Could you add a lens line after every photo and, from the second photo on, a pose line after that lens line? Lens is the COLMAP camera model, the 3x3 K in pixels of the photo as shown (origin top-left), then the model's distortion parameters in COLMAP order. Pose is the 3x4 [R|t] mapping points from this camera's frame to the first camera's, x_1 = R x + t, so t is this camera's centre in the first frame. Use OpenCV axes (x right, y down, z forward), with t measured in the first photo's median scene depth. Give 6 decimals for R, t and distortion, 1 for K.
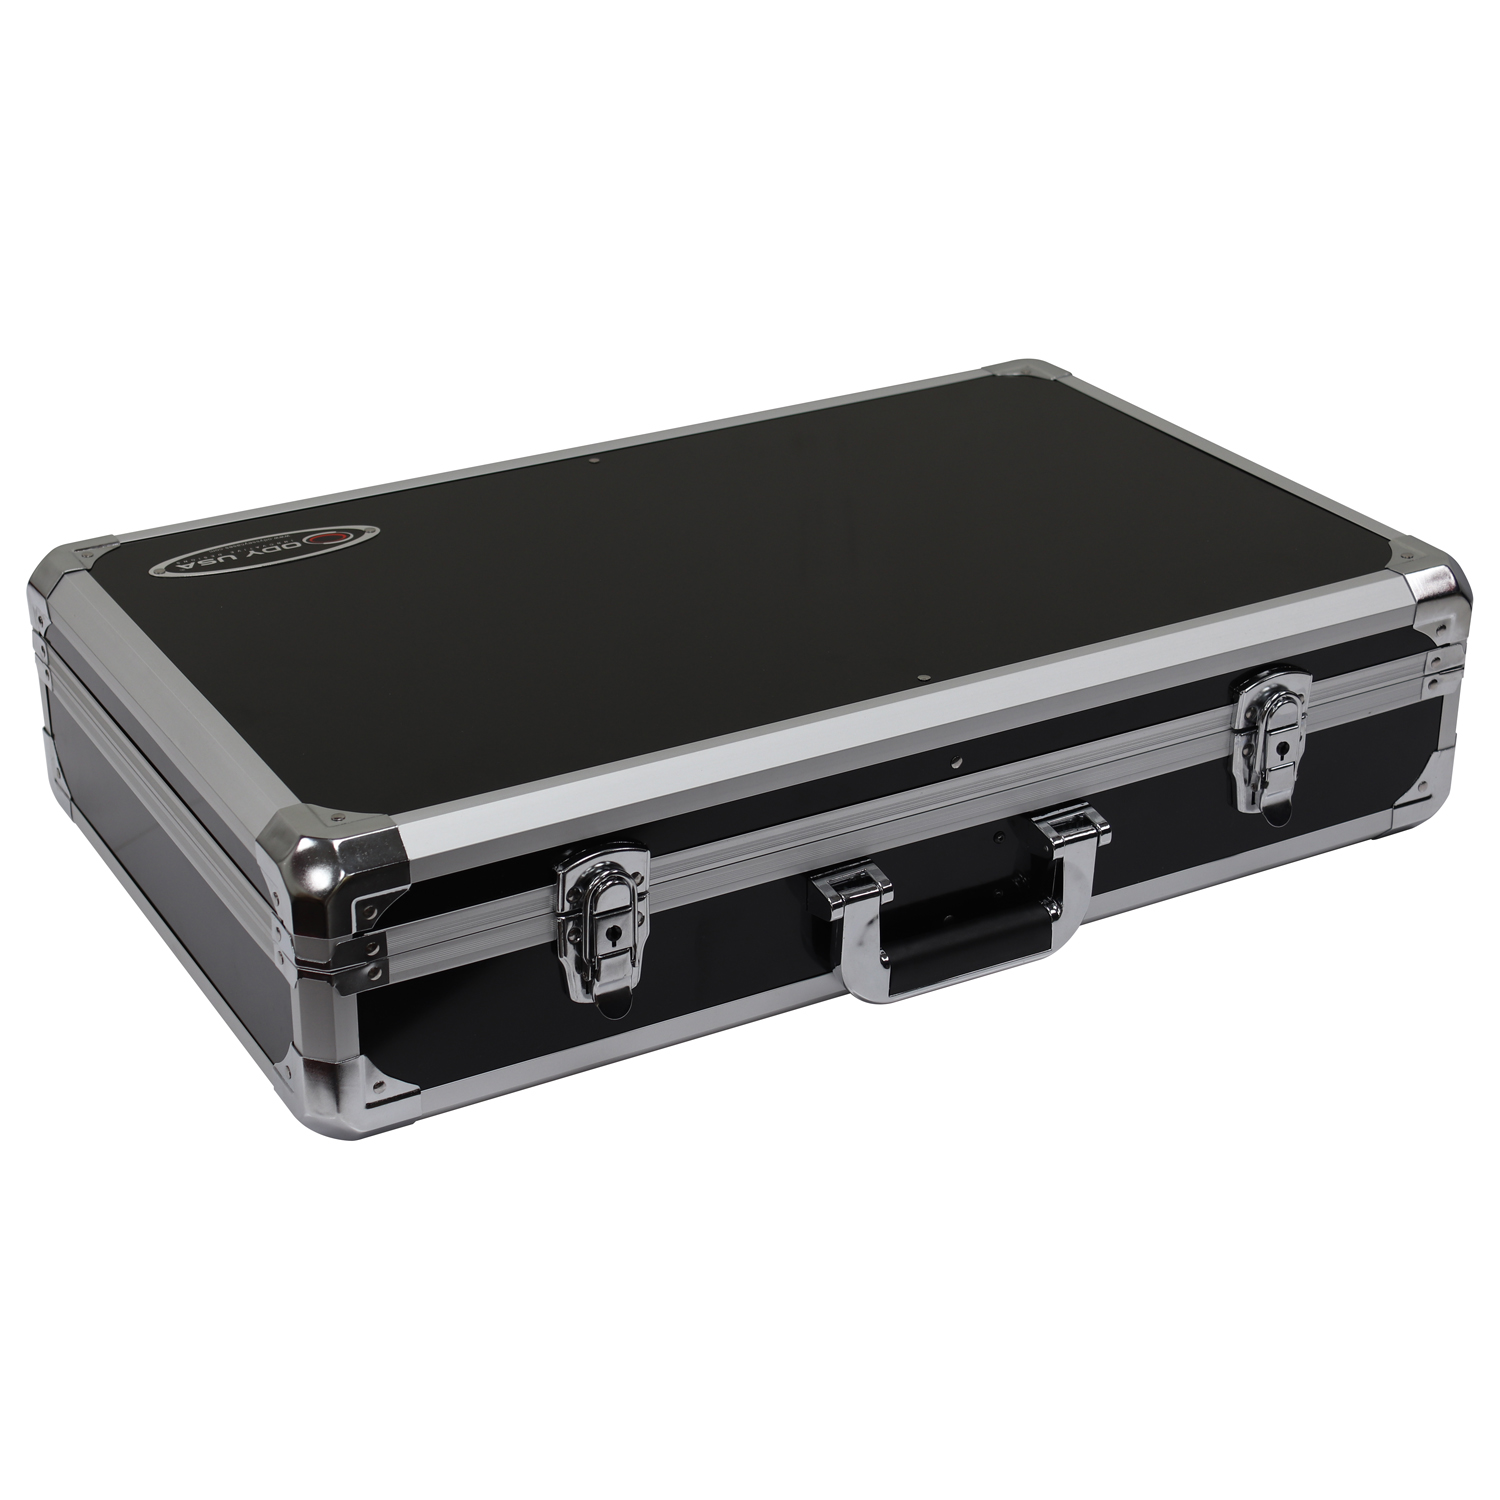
lens RADIAL K [[2958.7, 0, 750.0], [0, 2958.7, 750.0], [0, 0, 1]] dist [-0.044782, 0.217132]
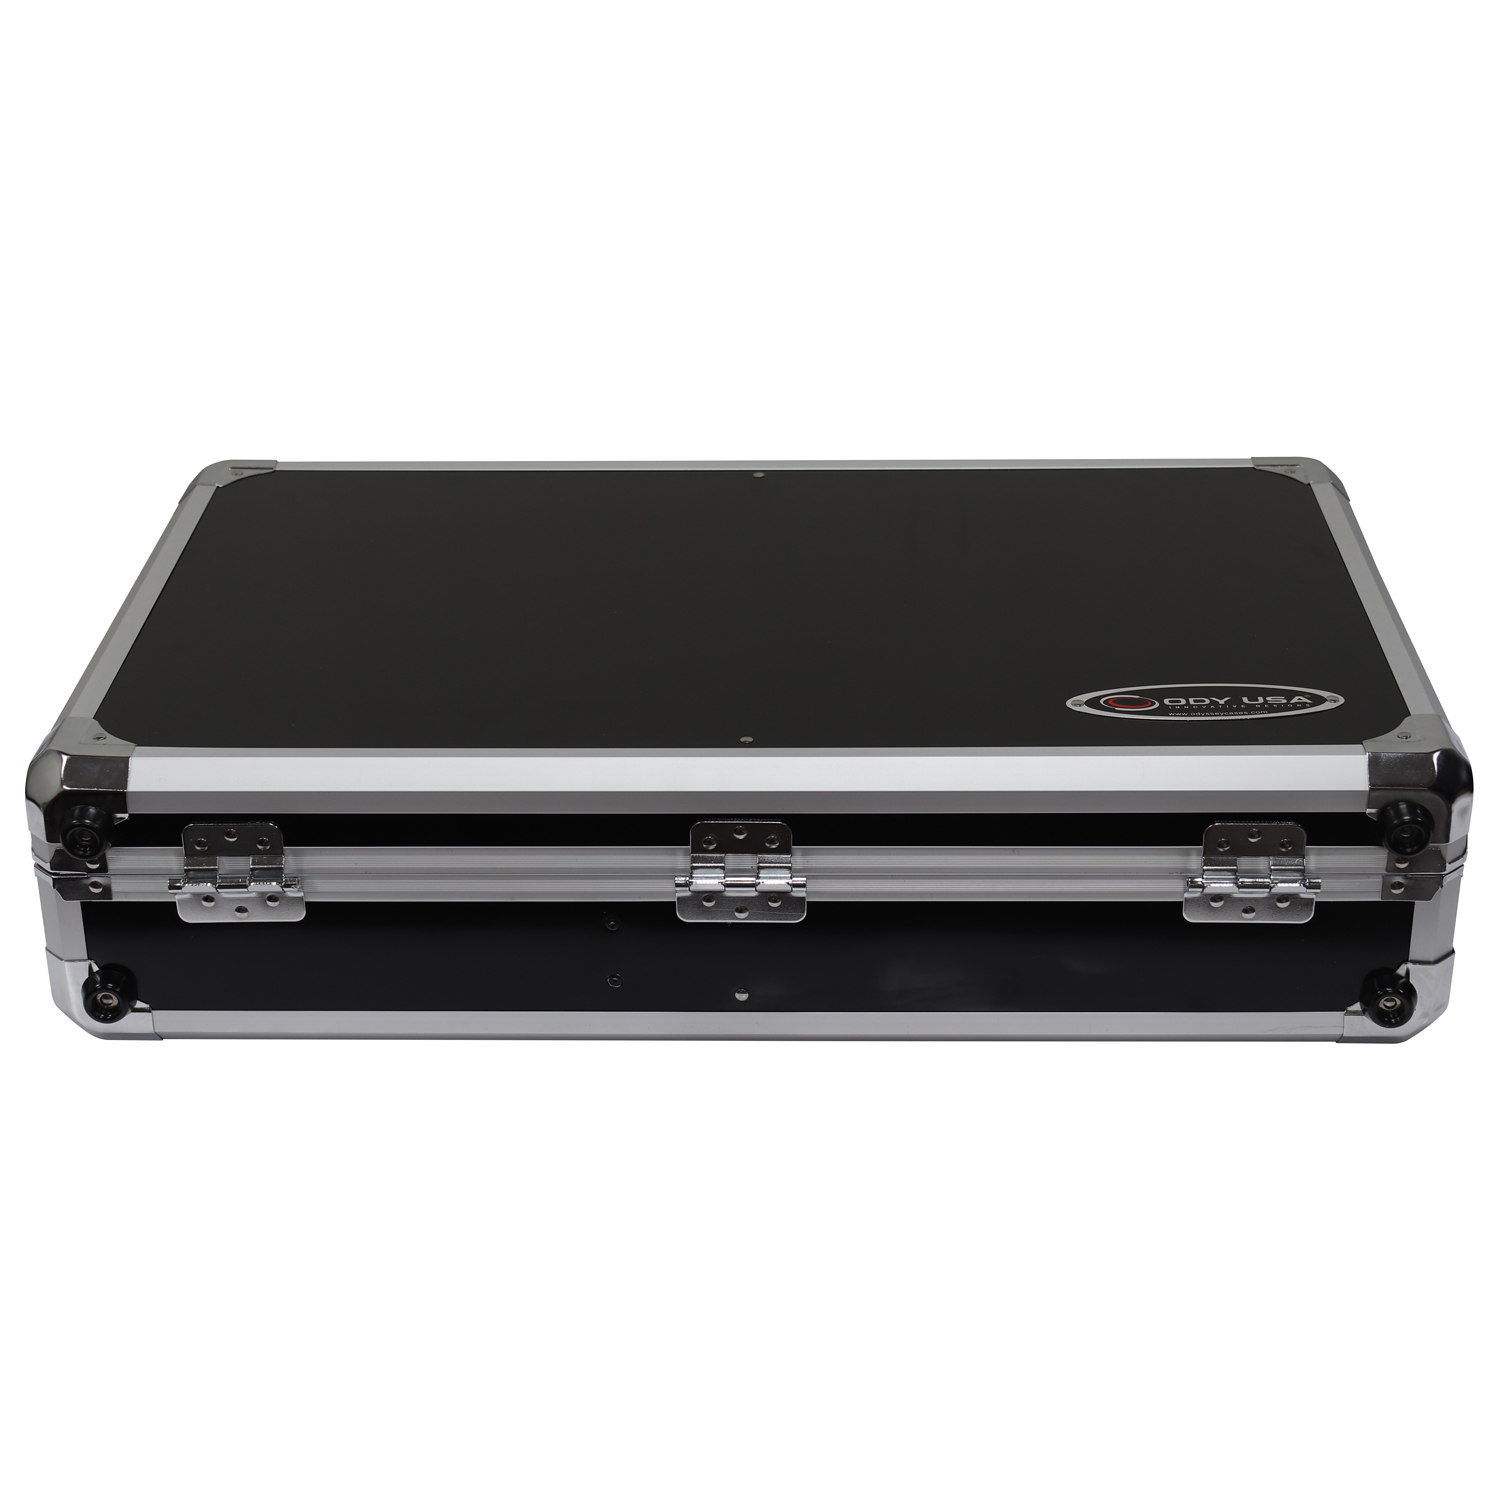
lens RADIAL K [[2940.9, 0, 750.0], [0, 2940.9, 750.0], [0, 0, 1]] dist [-0.173508, -0.100568]
pose [[0.856576, 0.216148, -0.468570, 0.511876], [-0.215093, 0.974956, 0.056537, -0.076146], [0.469055, 0.052358, 0.881616, 0.163880]]
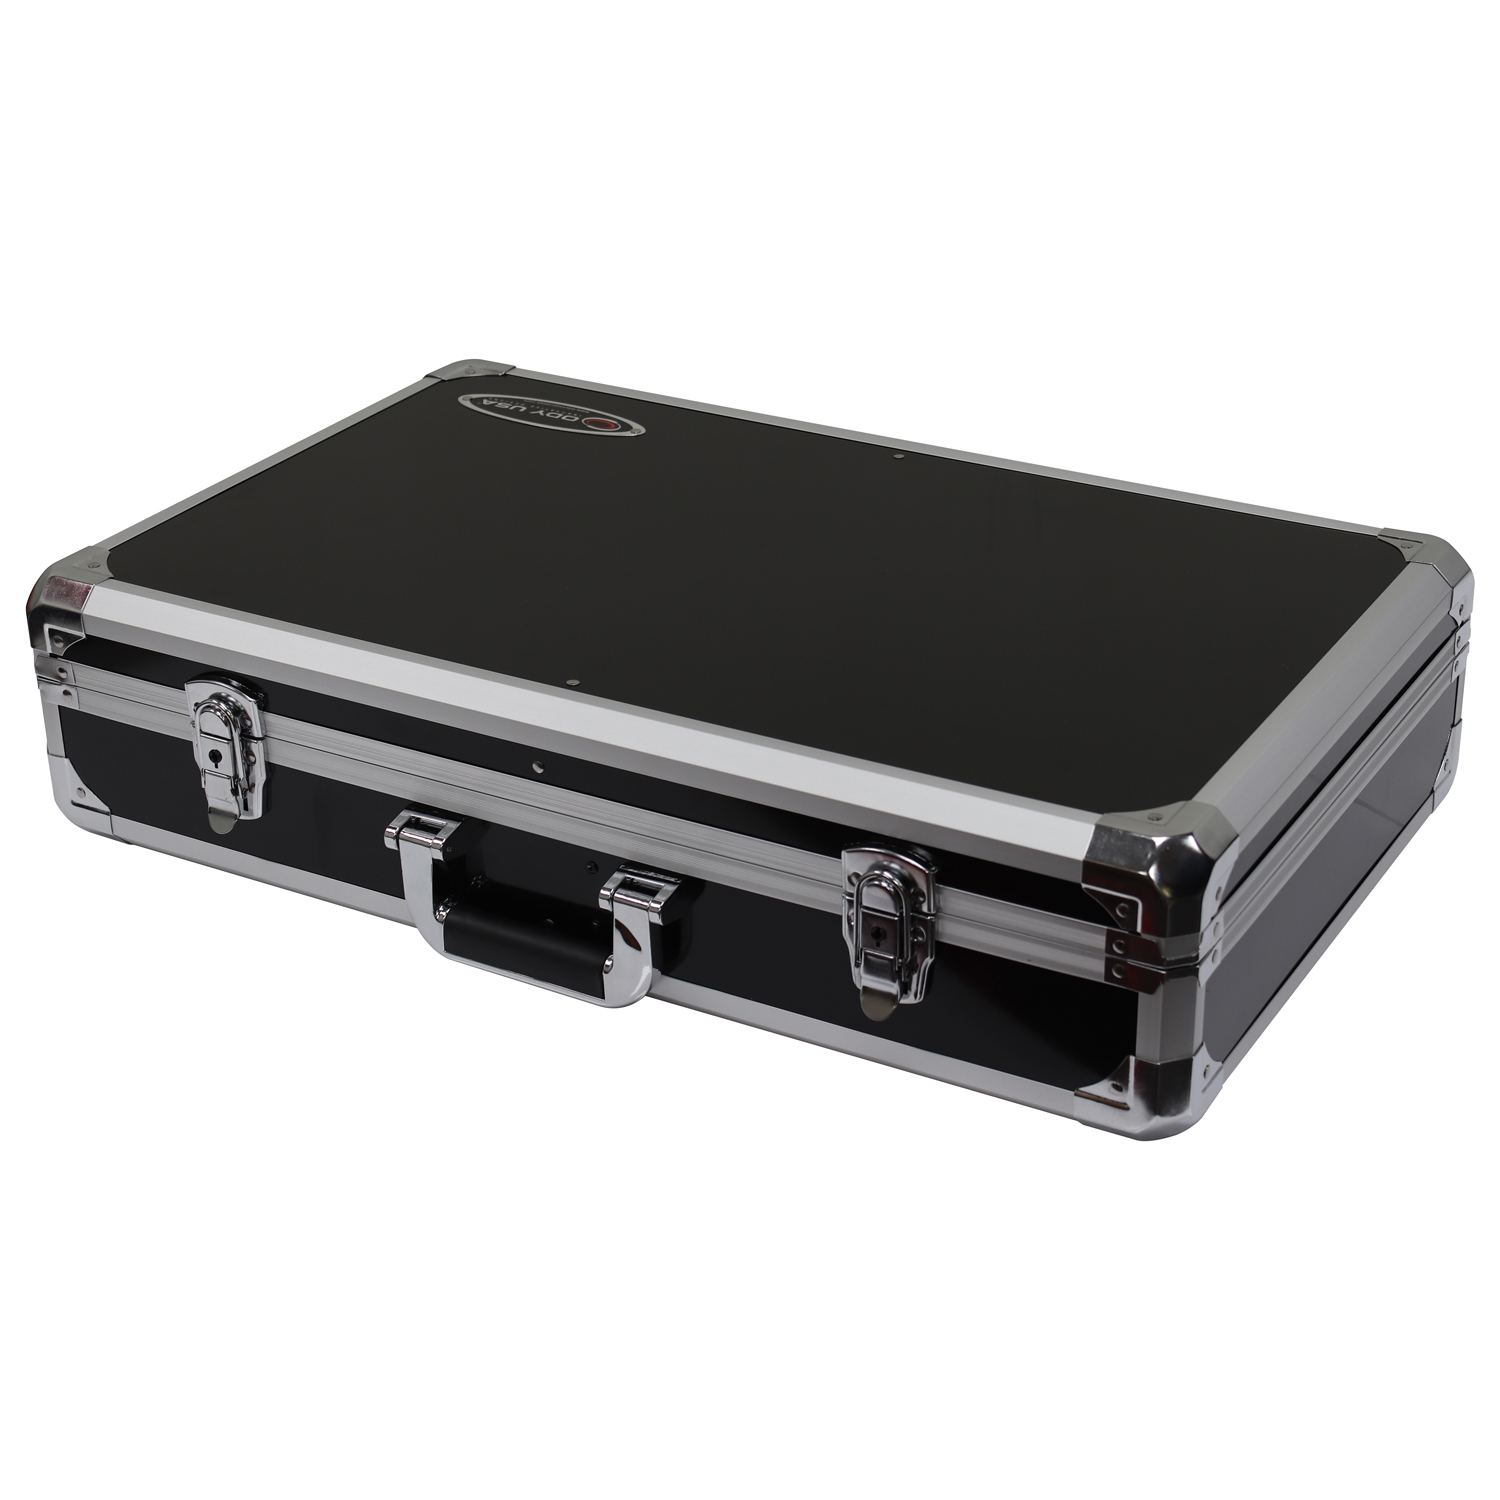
lens RADIAL K [[2958.7, 0, 750.0], [0, 2958.7, 750.0], [0, 0, 1]] dist [-0.044782, 0.217132]
pose [[0.503841, 0.376384, -0.777483, 0.883569], [-0.363989, 0.908774, 0.204063, -0.231581], [0.783362, 0.180179, 0.594877, 0.460628]]
